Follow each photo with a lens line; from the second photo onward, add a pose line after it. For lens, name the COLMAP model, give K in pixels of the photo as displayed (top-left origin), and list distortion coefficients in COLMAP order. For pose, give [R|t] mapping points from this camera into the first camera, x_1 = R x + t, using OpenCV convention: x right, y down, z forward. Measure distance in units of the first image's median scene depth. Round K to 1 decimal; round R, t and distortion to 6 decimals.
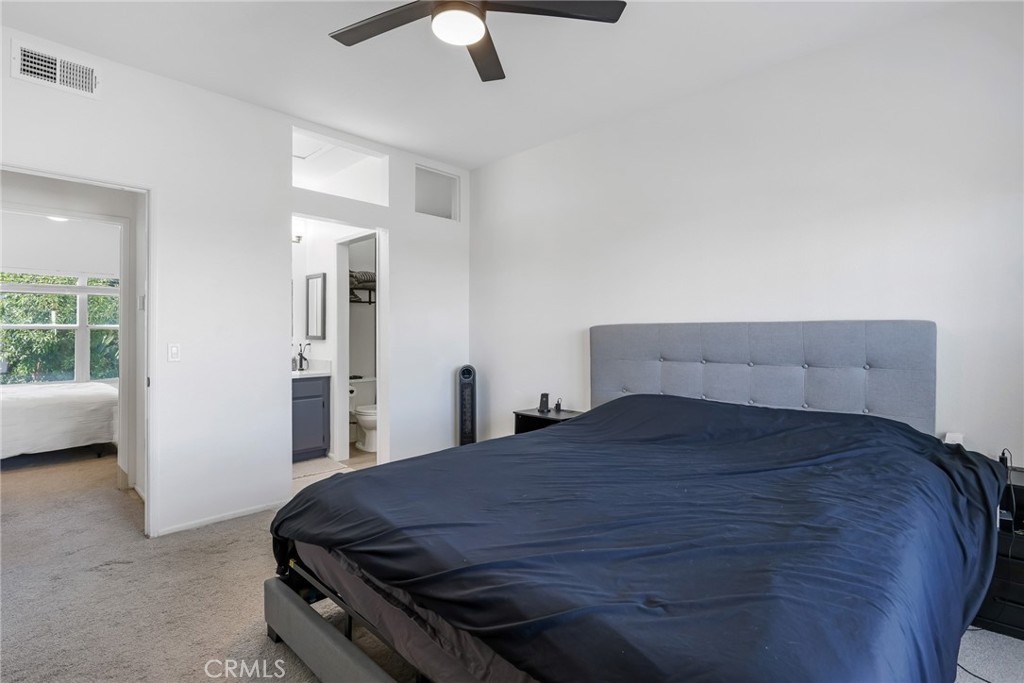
lens RADIAL K [[488.6, 0, 518.0], [0, 488.6, 335.0], [0, 0, 1]] dist [-0.026104, 0.002236]
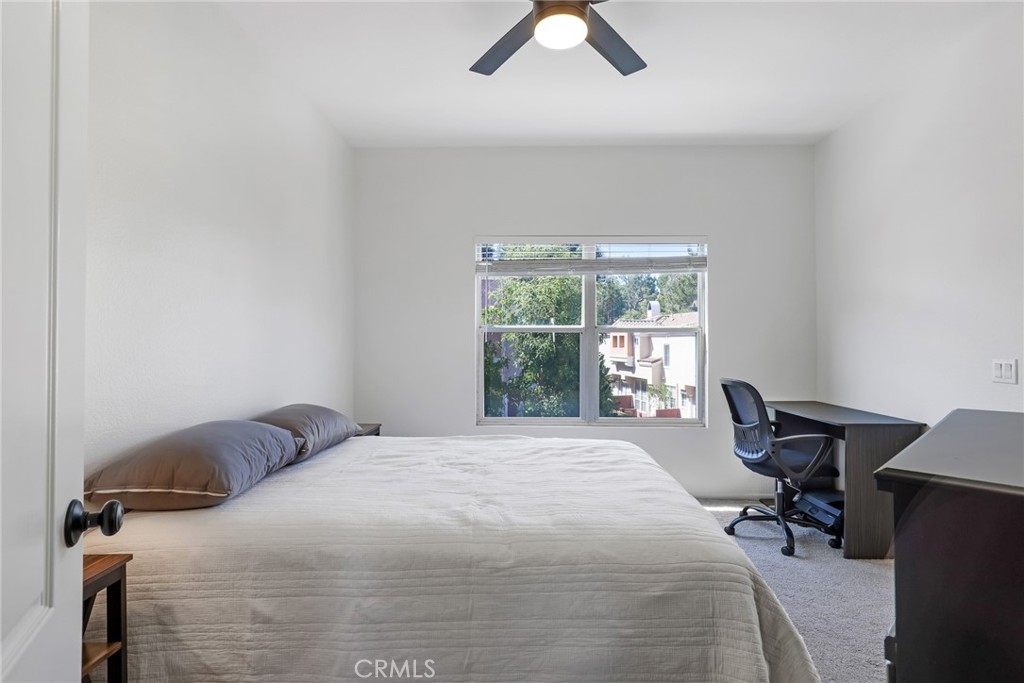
lens RADIAL K [[488.6, 0, 514.4], [0, 488.6, 338.2], [0, 0, 1]] dist [-0.026104, 0.002236]
pose [[0.660493, -0.013673, -0.750708, -0.308848], [0.015848, 0.999865, -0.004268, -0.002289], [0.750665, -0.009079, 0.660621, 0.317679]]
